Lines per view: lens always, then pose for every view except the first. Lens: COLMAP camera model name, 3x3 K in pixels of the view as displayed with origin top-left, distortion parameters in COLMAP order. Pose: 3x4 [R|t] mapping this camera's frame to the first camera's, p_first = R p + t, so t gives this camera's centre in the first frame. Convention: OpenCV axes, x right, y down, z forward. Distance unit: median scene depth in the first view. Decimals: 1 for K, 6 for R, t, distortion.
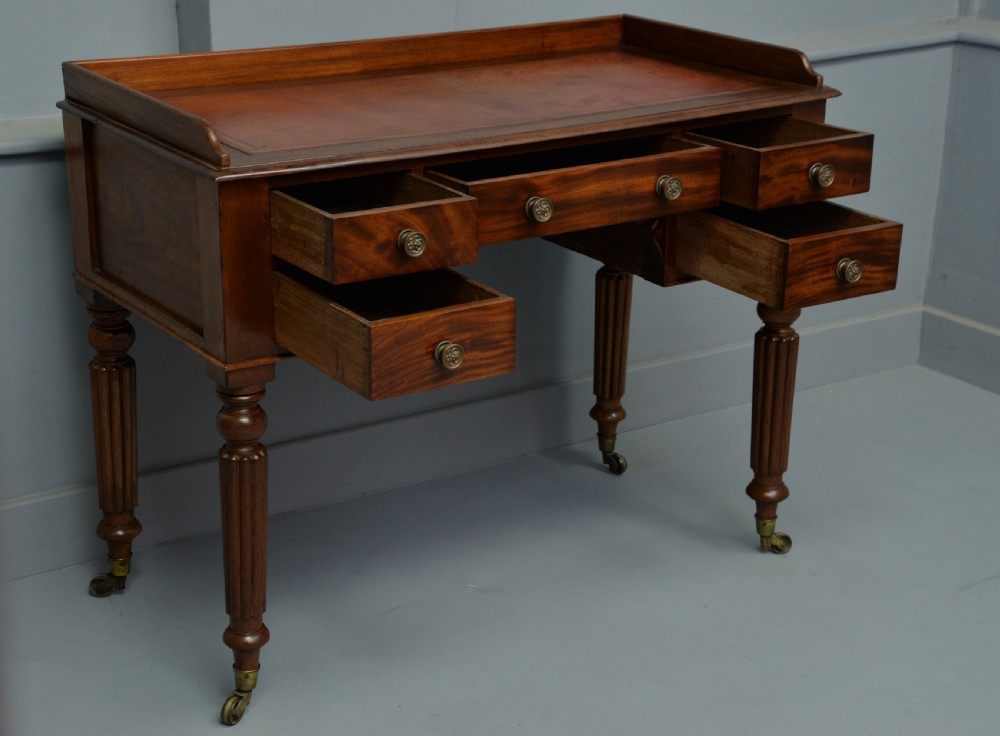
lens RADIAL K [[1854.3, 0, 498.1], [0, 1854.3, 367.2], [0, 0, 1]] dist [0.407138, -0.006969]
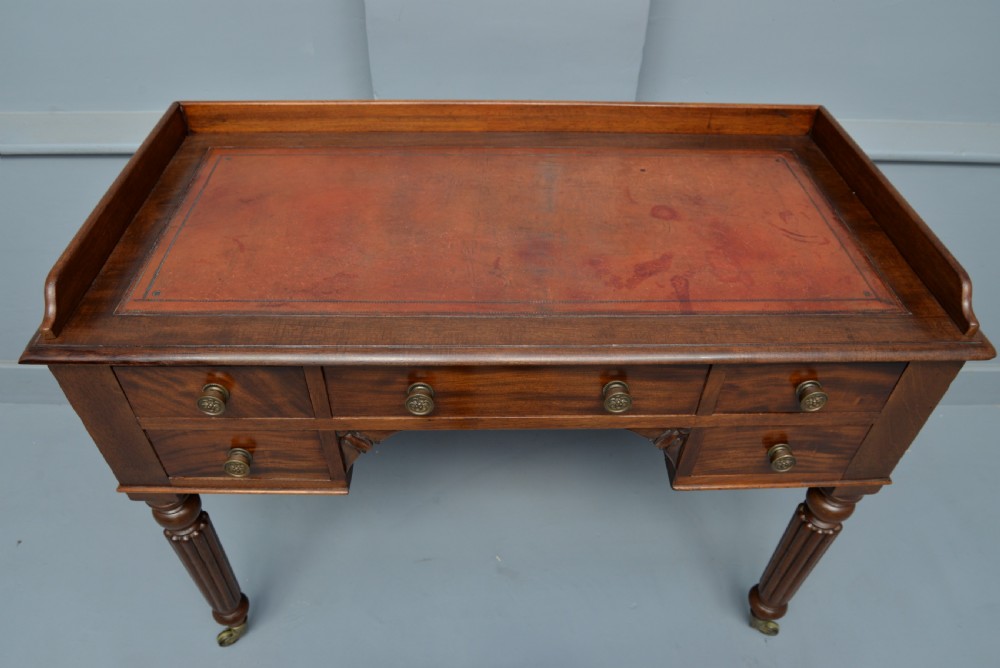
lens RADIAL K [[695.1, 0, 496.6], [0, 695.1, 340.8], [0, 0, 1]] dist [-0.093074, 0.044588]
pose [[0.843570, 0.367707, -0.391385, 0.113465], [-0.185312, 0.883359, 0.430507, -0.215174], [0.504034, -0.290634, 0.813315, 0.669409]]
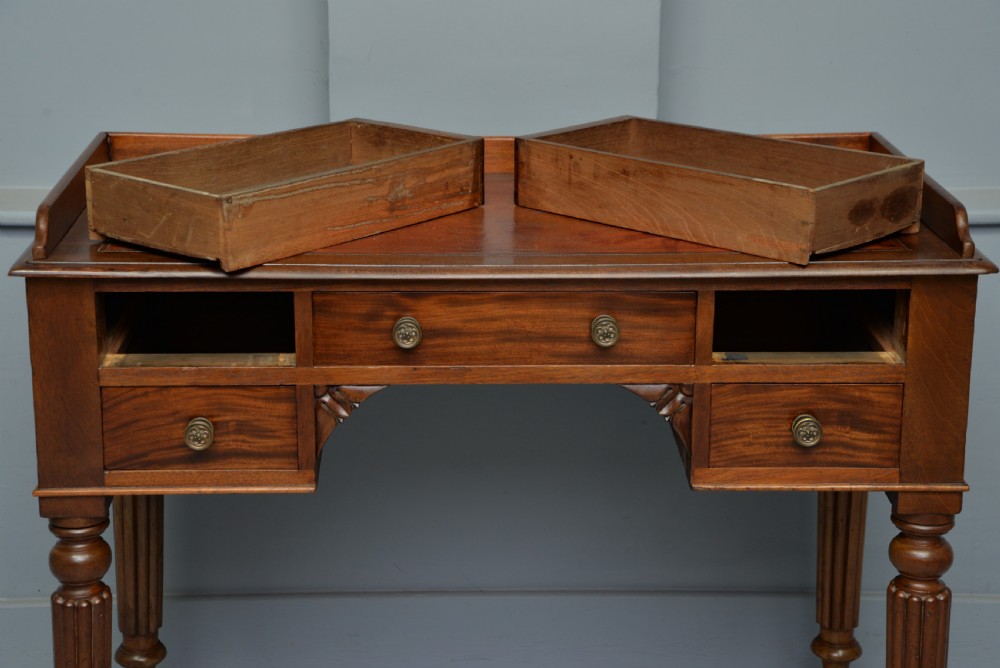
lens RADIAL K [[1999.3, 0, 499.7], [0, 1999.3, 337.0], [0, 0, 1]] dist [0.524329, 0.239301]
pose [[0.846721, 0.141024, -0.513007, 0.405691], [-0.170882, 0.985228, -0.011207, -0.076582], [0.503849, 0.097153, 0.858311, 0.239858]]
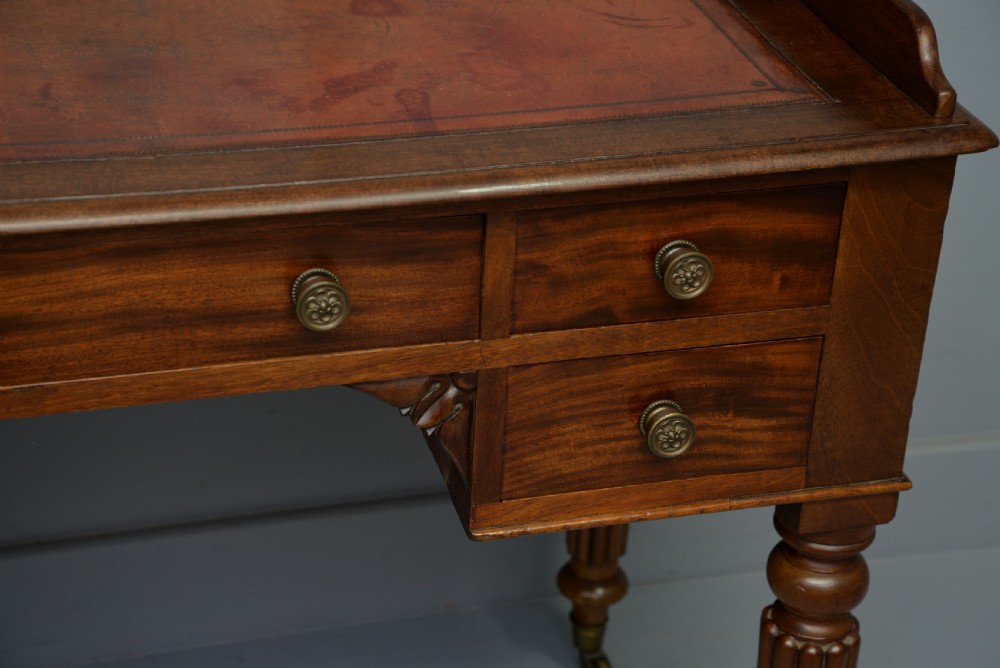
lens RADIAL K [[2155.2, 0, 500.0], [0, 2155.2, 334.0], [0, 0, 1]] dist [0.558695, 0.574157]
pose [[0.951200, 0.180430, -0.250326, 0.198223], [-0.136901, 0.973782, 0.181681, -0.168902], [0.276543, -0.138545, 0.950962, 0.503092]]
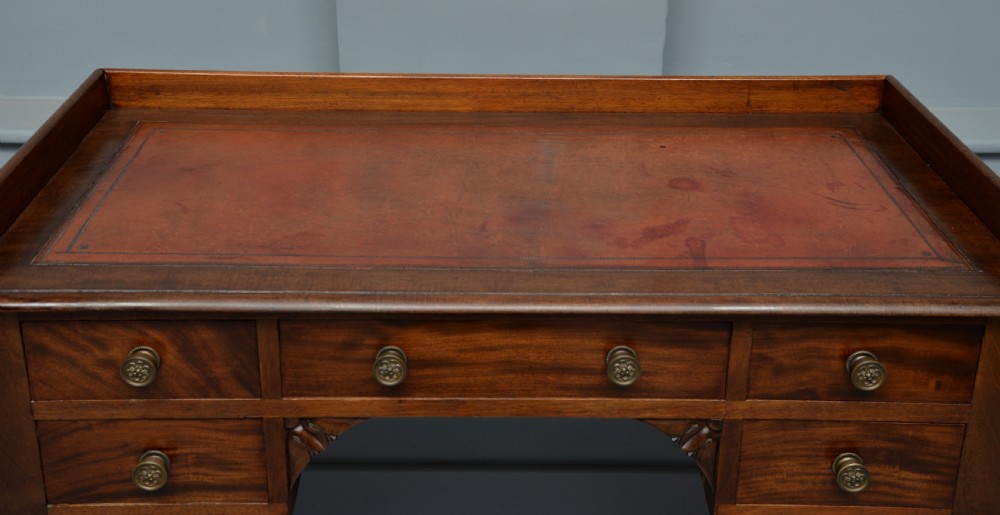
lens RADIAL K [[1184.4, 0, 499.2], [0, 1184.4, 189.6], [0, 0, 1]] dist [0.120550, 0.174688]
pose [[0.838233, 0.218025, -0.499830, 0.200536], [-0.184155, 0.975925, 0.116862, -0.184643], [0.513275, -0.005912, 0.858204, 0.554478]]
